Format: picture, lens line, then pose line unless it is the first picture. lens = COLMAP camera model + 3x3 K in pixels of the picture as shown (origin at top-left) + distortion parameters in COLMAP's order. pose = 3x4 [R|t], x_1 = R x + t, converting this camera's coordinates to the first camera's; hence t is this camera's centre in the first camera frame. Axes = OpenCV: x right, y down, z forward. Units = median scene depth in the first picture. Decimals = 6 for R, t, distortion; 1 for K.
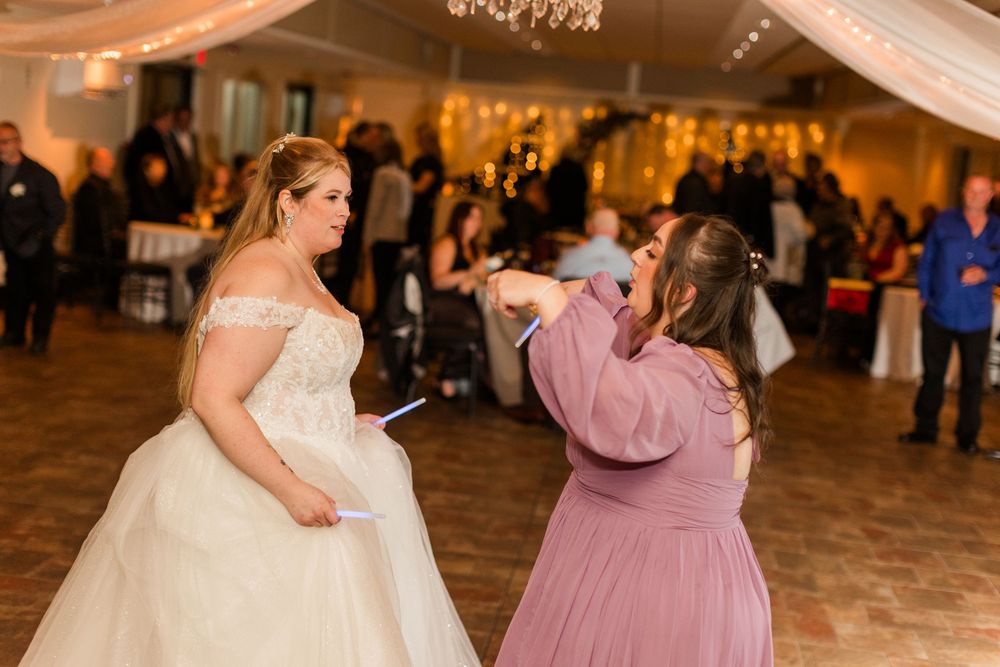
lens RADIAL K [[1446.7, 0, 500.0], [0, 1446.7, 333.5], [0, 0, 1]] dist [0.029392, -0.044850]
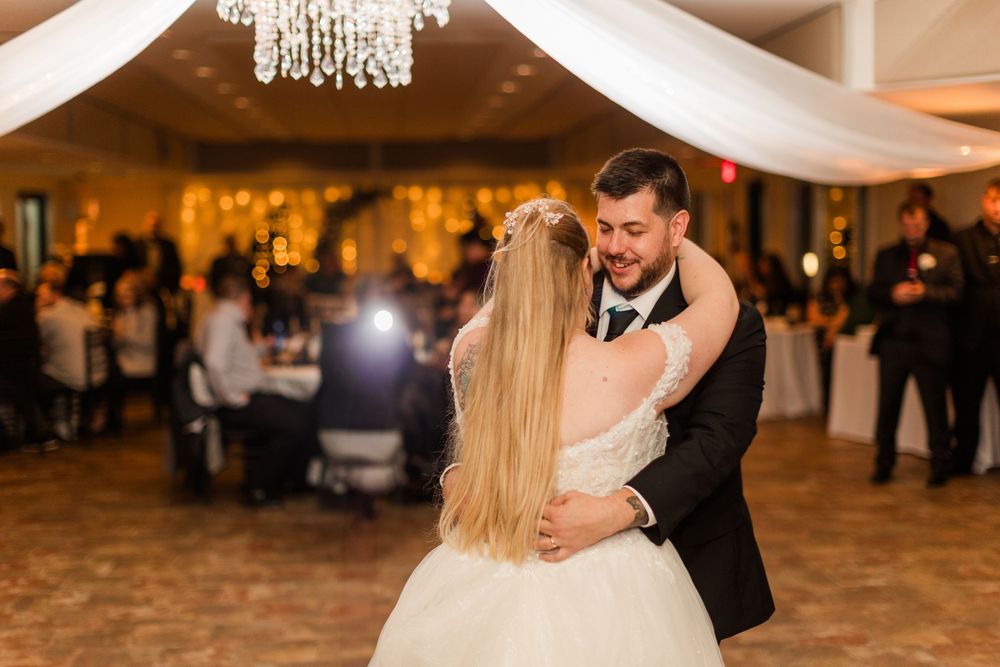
lens RADIAL K [[1442.6, 0, 500.0], [0, 1442.6, 333.5], [0, 0, 1]] dist [0.031091, -0.001734]
pose [[0.977816, -0.113919, 0.175780, -0.016652], [0.123488, 0.991350, -0.044457, 0.002870], [-0.169195, 0.065178, 0.983425, 0.007046]]
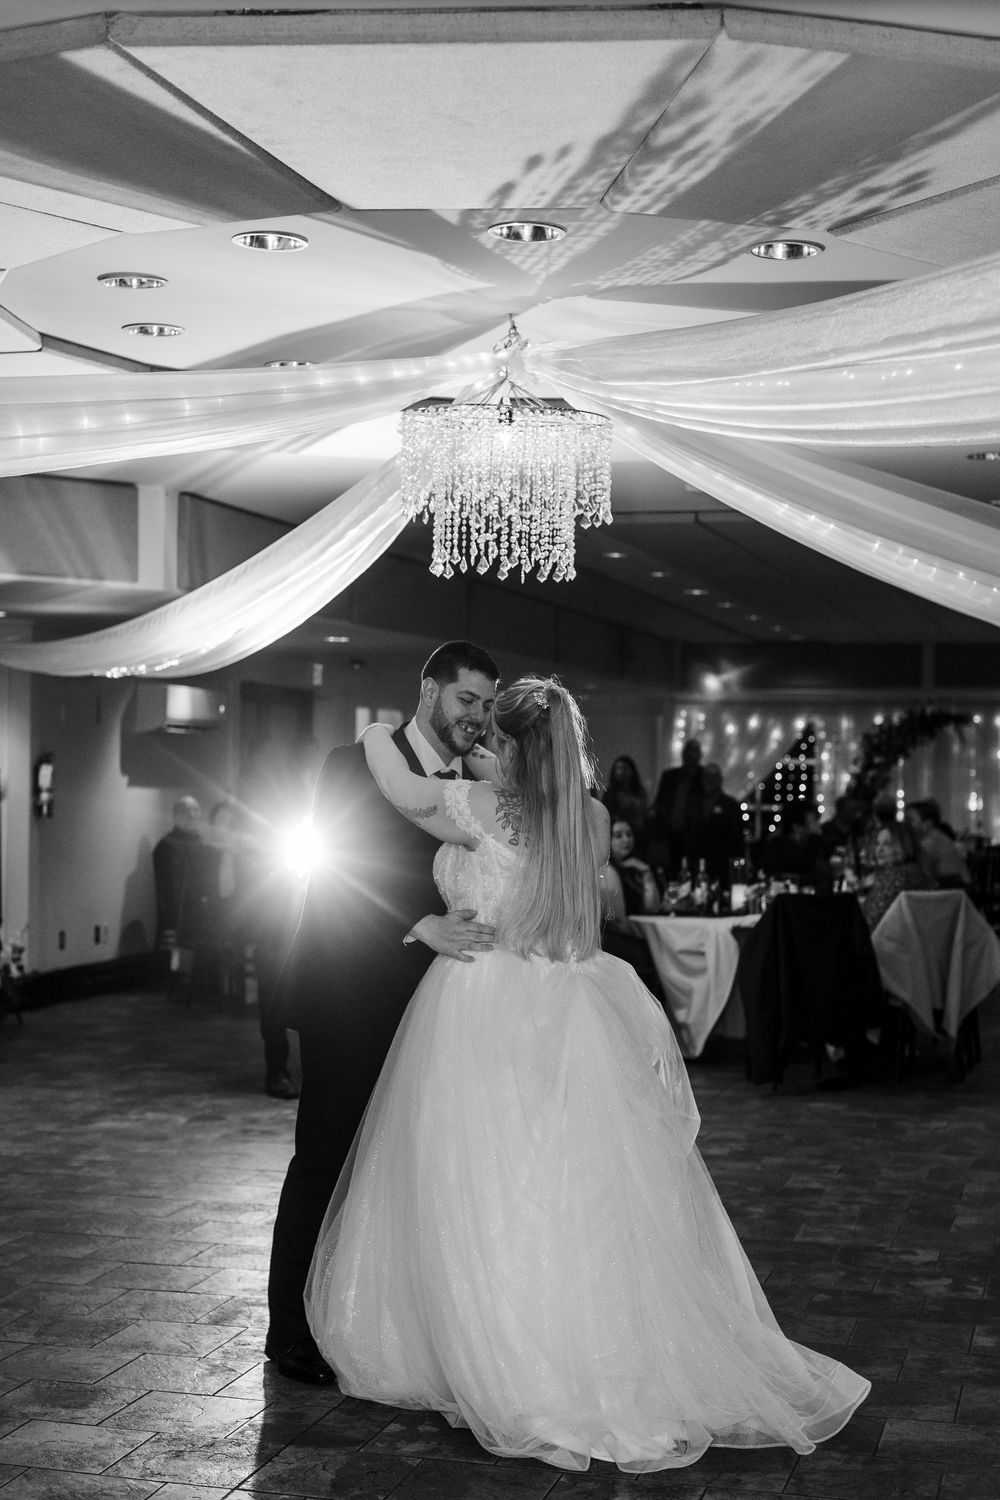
lens RADIAL K [[2281.0, 0, 500.0], [0, 2281.0, 750.0], [0, 0, 1]] dist [0.019464, -0.009764]
pose [[0.985778, -0.074169, -0.150797, 0.065015], [0.049582, 0.985754, -0.160718, 0.044832], [0.160569, 0.150955, 0.975413, -0.154216]]
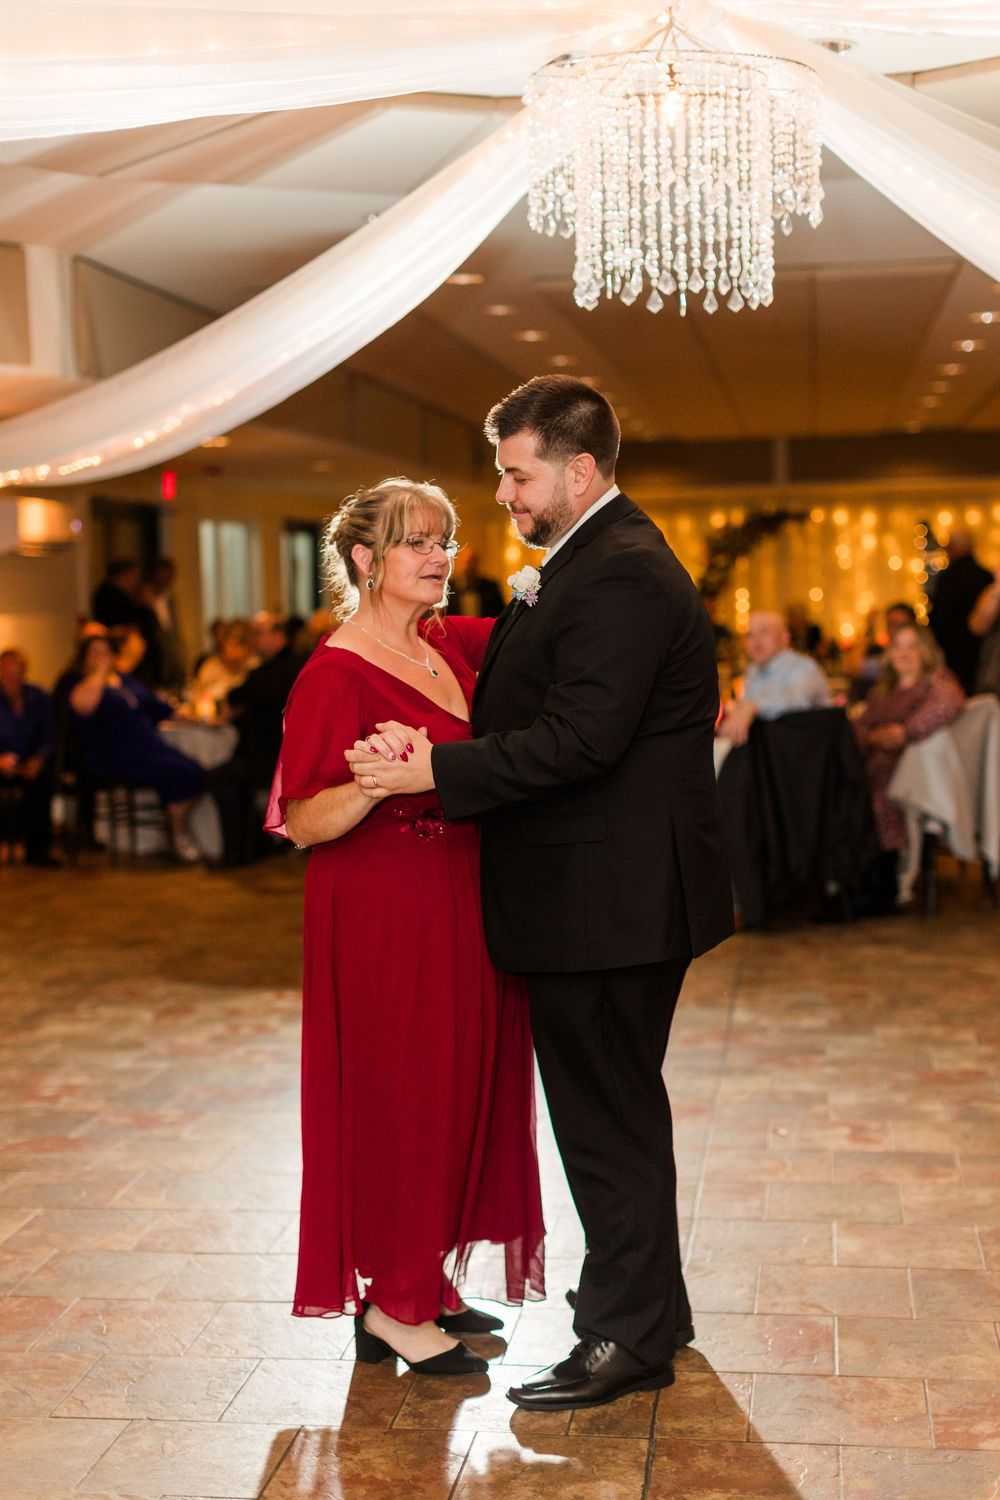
lens RADIAL K [[2170.0, 0, 500.0], [0, 2170.0, 750.0], [0, 0, 1]] dist [0.029392, -0.044850]
pose [[0.993368, -0.106685, -0.042887, -0.013046], [0.103615, 0.992265, -0.068362, 0.022817], [0.049848, 0.063465, 0.996738, -0.036459]]
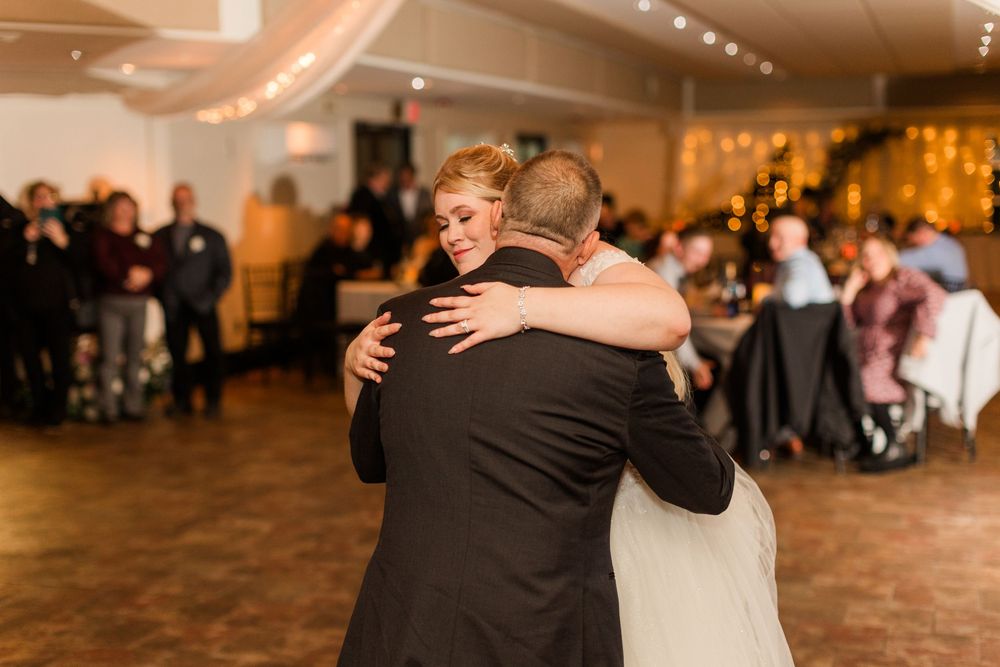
lens RADIAL K [[1449.5, 0, 500.0], [0, 1449.5, 333.5], [0, 0, 1]] dist [0.031385, -0.028885]
pose [[0.976484, -0.074785, -0.202205, 0.038980], [0.067182, 0.996761, -0.044217, 0.006842], [0.204857, 0.029592, 0.978344, 0.037573]]
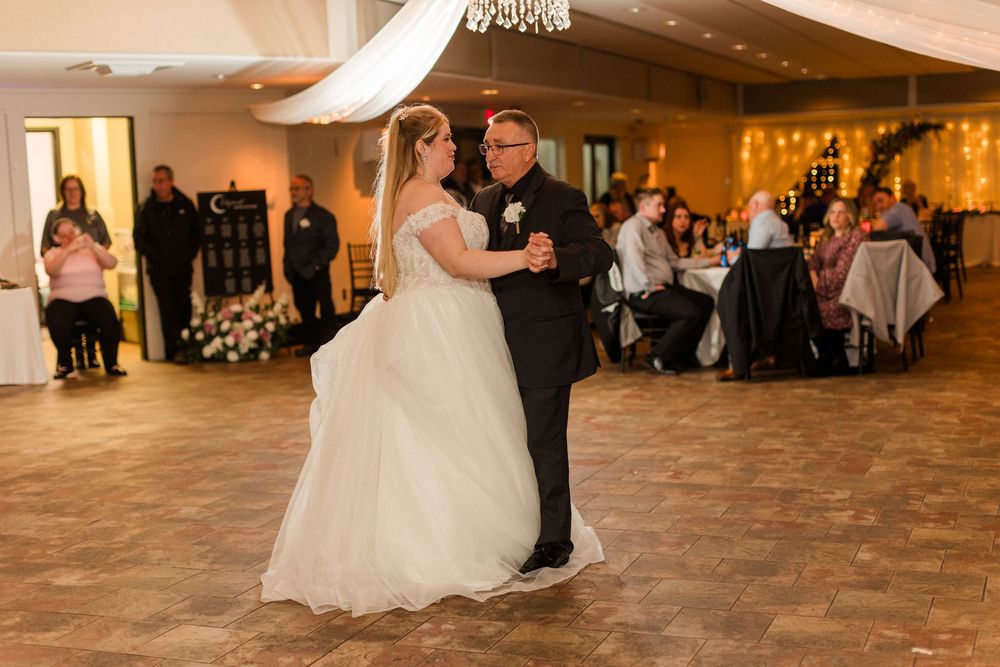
lens RADIAL K [[1447.5, 0, 500.0], [0, 1447.5, 333.5], [0, 0, 1]] dist [0.016558, 0.027479]
pose [[0.958345, -0.091831, -0.270446, 0.094353], [0.079191, 0.995211, -0.057308, 0.045485], [0.274413, 0.033503, 0.961028, -0.107248]]
